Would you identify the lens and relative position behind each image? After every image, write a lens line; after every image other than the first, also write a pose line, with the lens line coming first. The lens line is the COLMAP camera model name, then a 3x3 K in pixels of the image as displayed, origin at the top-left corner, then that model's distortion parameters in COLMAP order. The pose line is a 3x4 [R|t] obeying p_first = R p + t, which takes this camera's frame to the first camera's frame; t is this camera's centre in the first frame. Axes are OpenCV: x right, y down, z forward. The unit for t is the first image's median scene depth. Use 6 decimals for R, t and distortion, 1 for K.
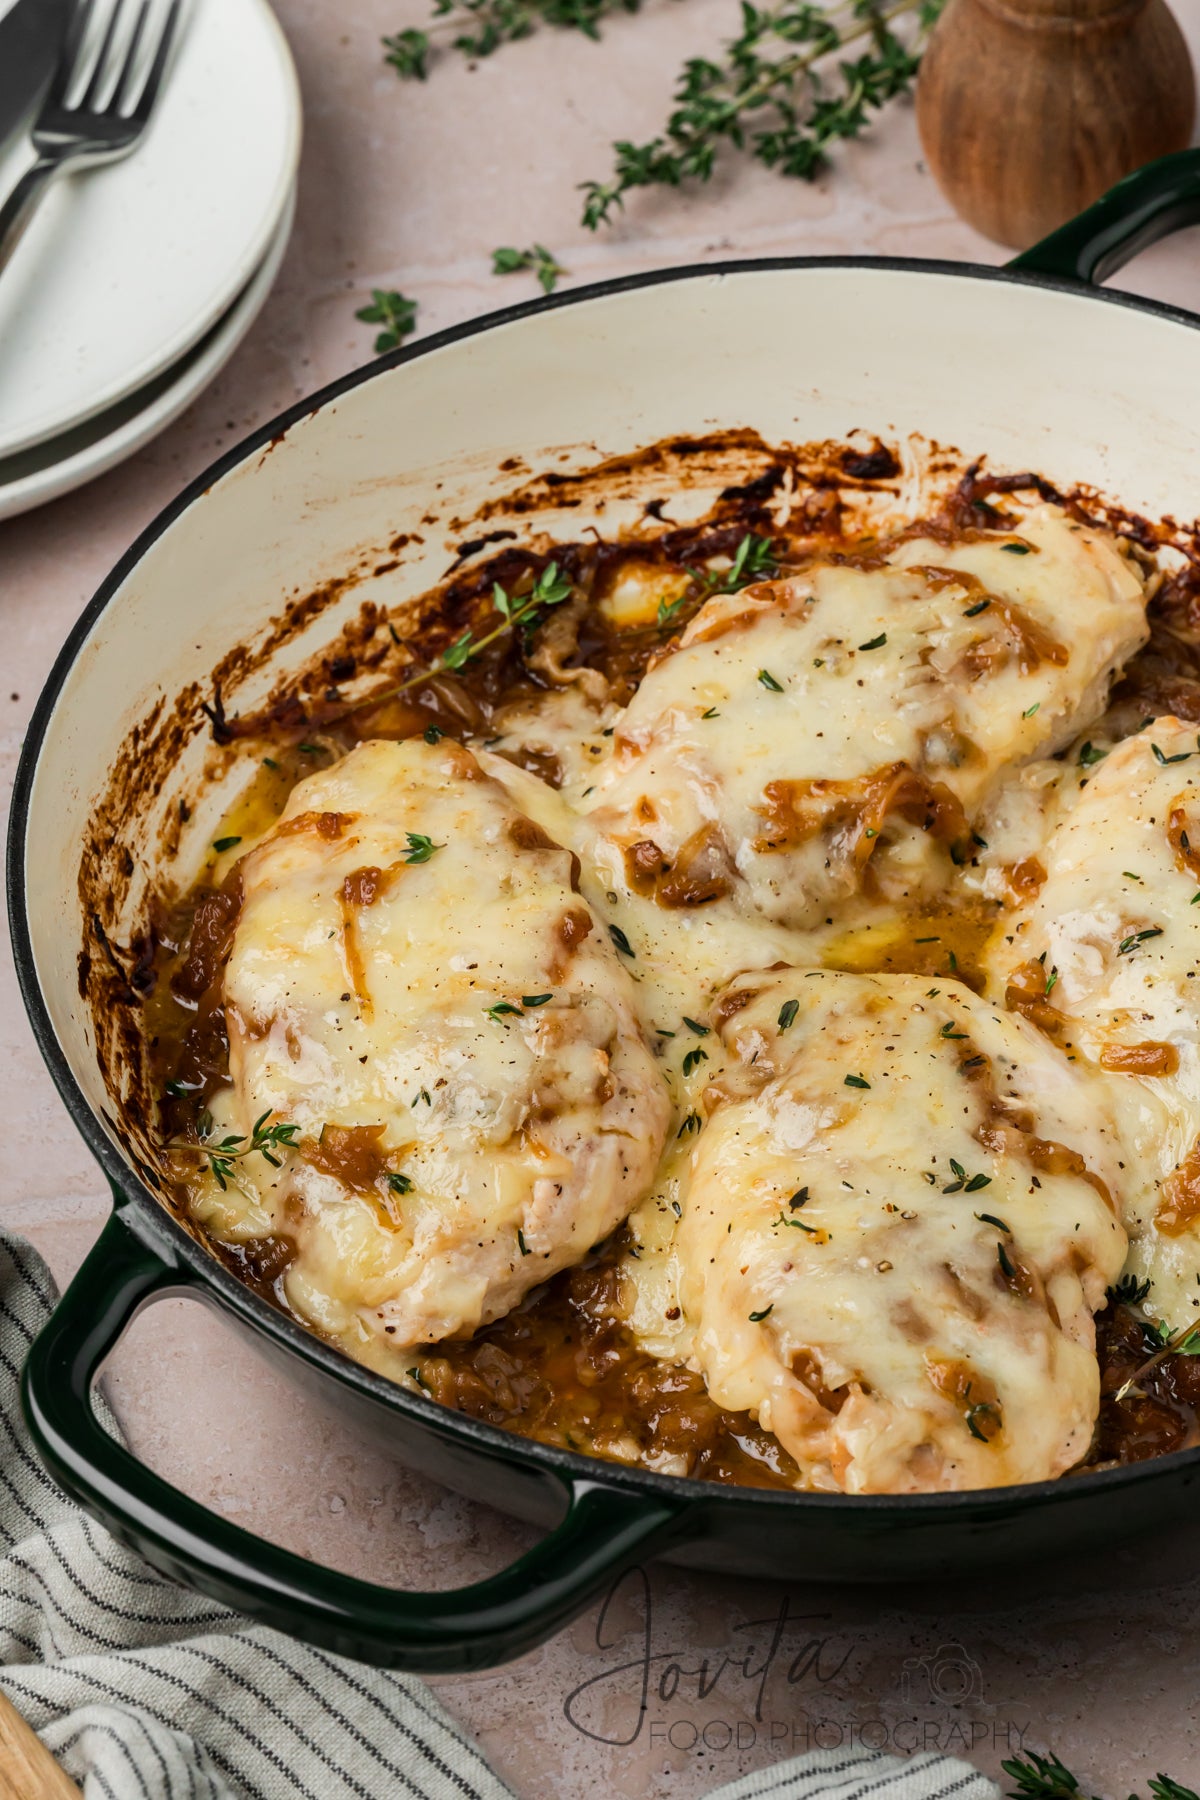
lens RADIAL K [[7060.4, 0, 620.7], [0, 7060.4, 845.5], [0, 0, 1]] dist [0.039017, 0.000000]
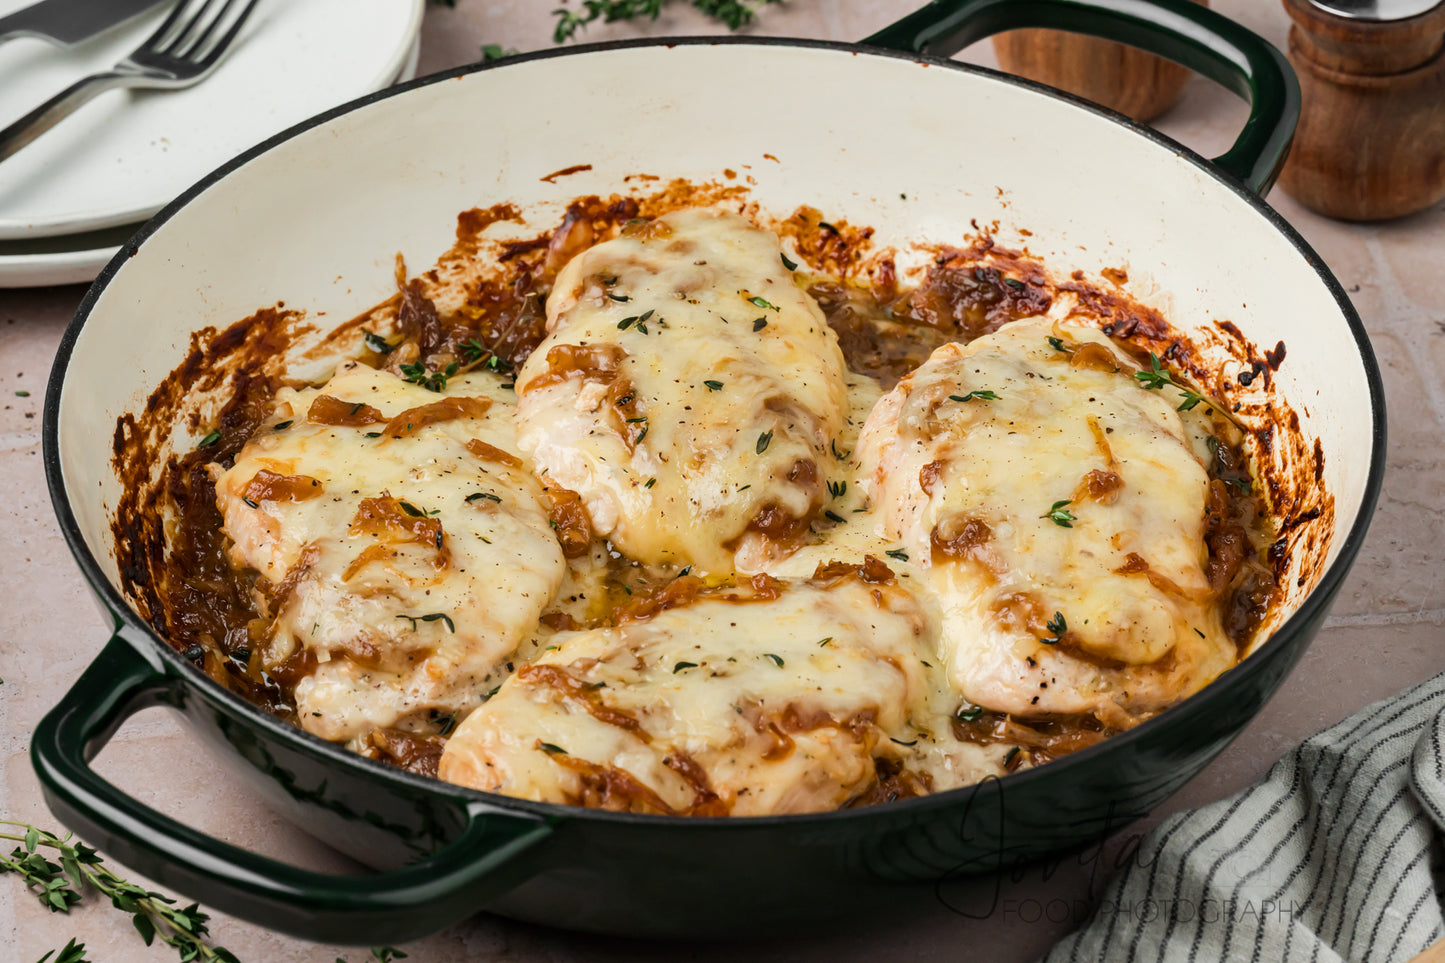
lens RADIAL K [[5667.9, 0, 723.5], [0, 5667.9, 479.9], [0, 0, 1]] dist [0.039017, 0.000000]
pose [[-0.999959, 0.001298, 0.009012, 0.021275], [0.009095, 0.097980, 0.995147, -0.966760], [0.000409, 0.995188, -0.097988, 1.068776]]
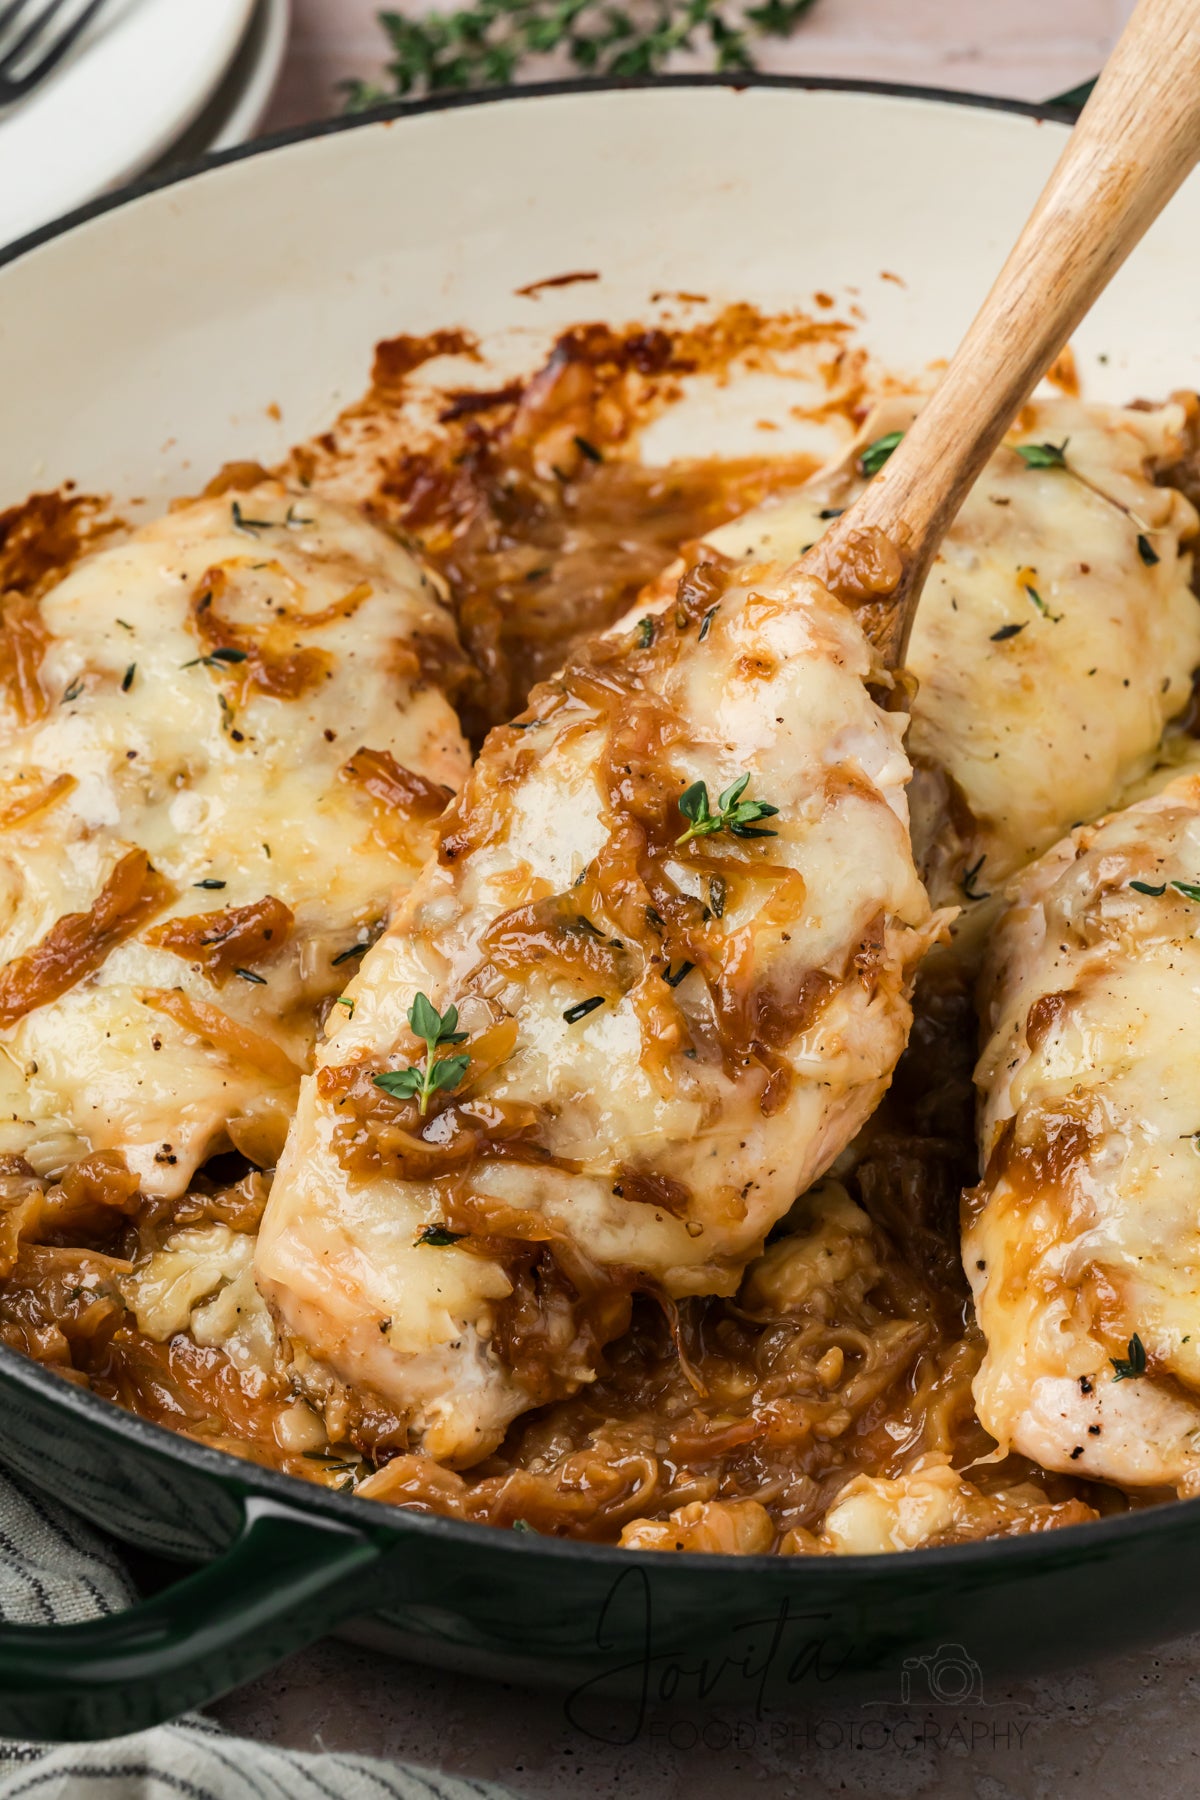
lens RADIAL K [[7060.4, 0, 604.8], [0, 7060.4, 899.5], [0, 0, 1]] dist [0.039017, 0.000000]
pose [[-0.995907, -0.068617, 0.058837, 0.002123], [0.059324, -0.005078, 0.998226, -0.725027], [-0.068196, 0.997630, 0.009128, 0.970007]]
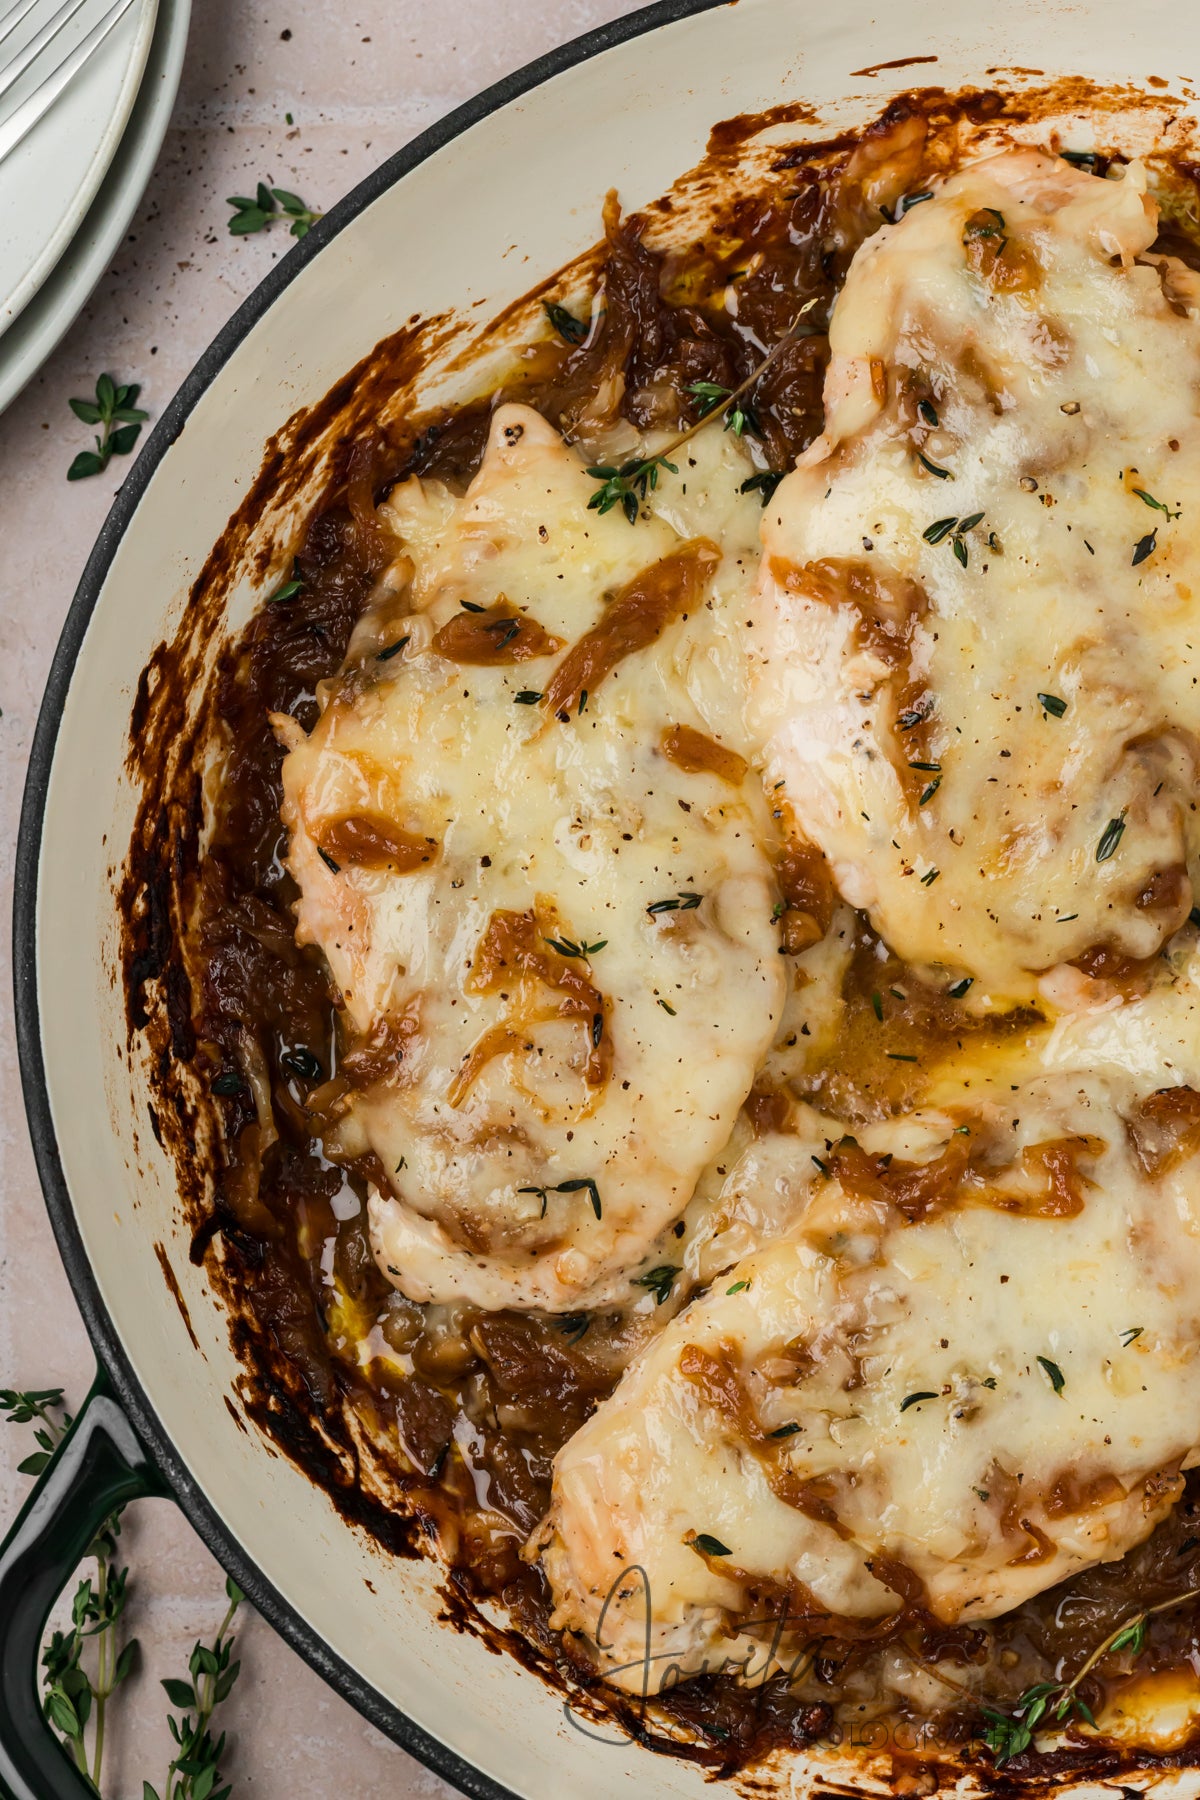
lens RADIAL K [[7060.4, 0, 614.0], [0, 7060.4, 882.8], [0, 0, 1]] dist [0.039017, 0.000000]
pose [[-0.989929, -0.141079, 0.011716, 0.069623], [0.105128, -0.677190, 0.728259, -0.580720], [-0.094808, 0.722157, 0.685201, 0.414746]]
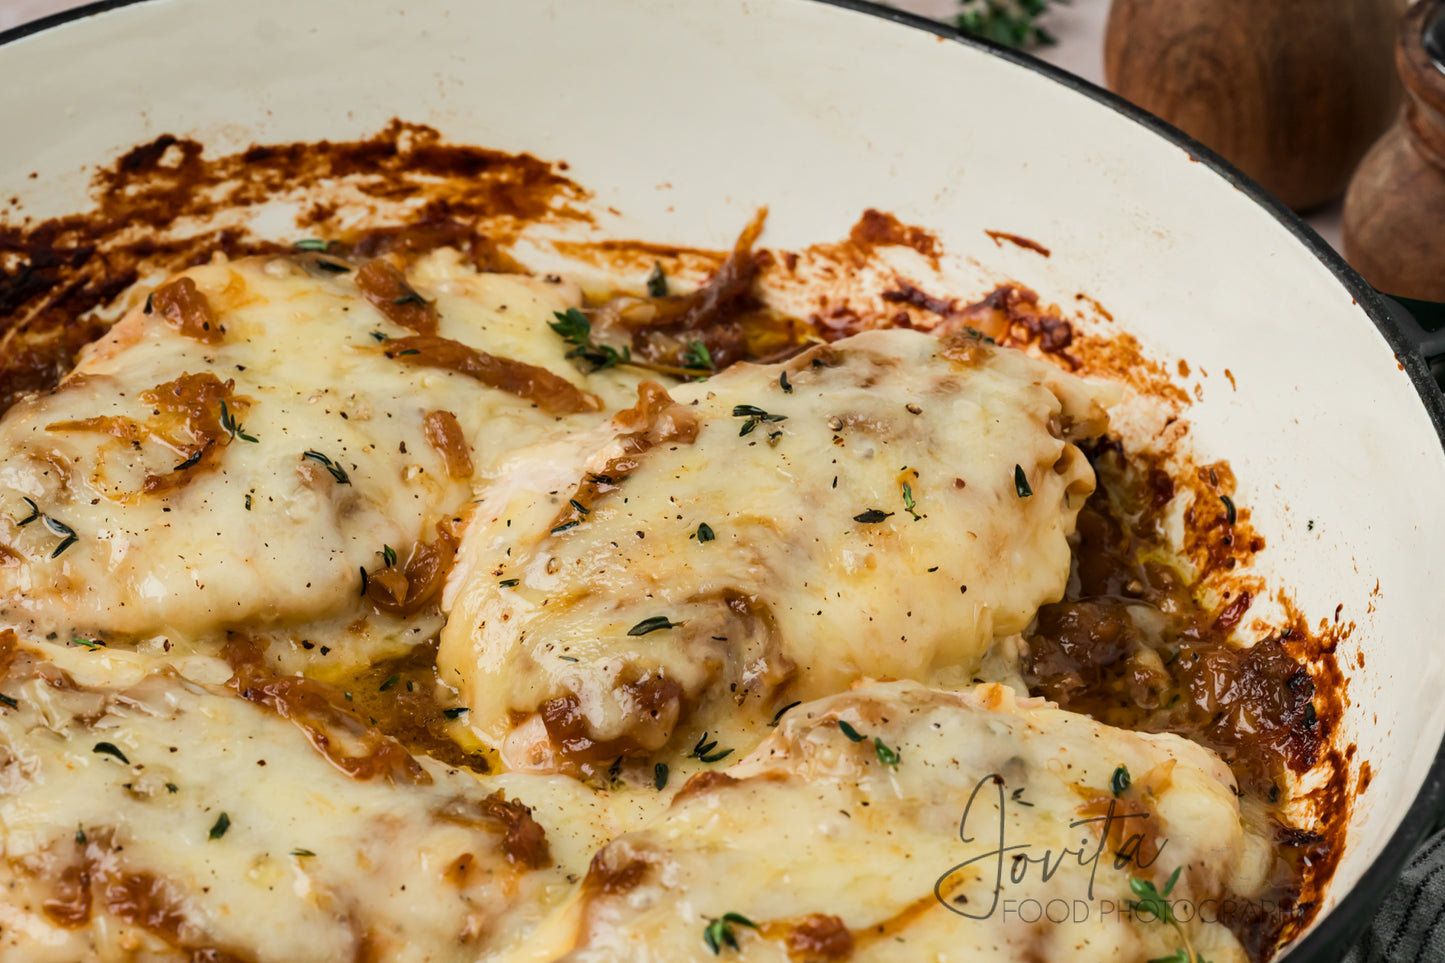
lens RADIAL K [[5667.9, 0, 726.5], [0, 5667.9, 485.1], [0, 0, 1]] dist [0.039017, 0.000000]
pose [[-0.592431, -0.525383, 0.610736, -0.387791], [0.565163, 0.269217, 0.779816, -0.505978], [-0.574122, 0.807153, 0.137434, 0.852514]]
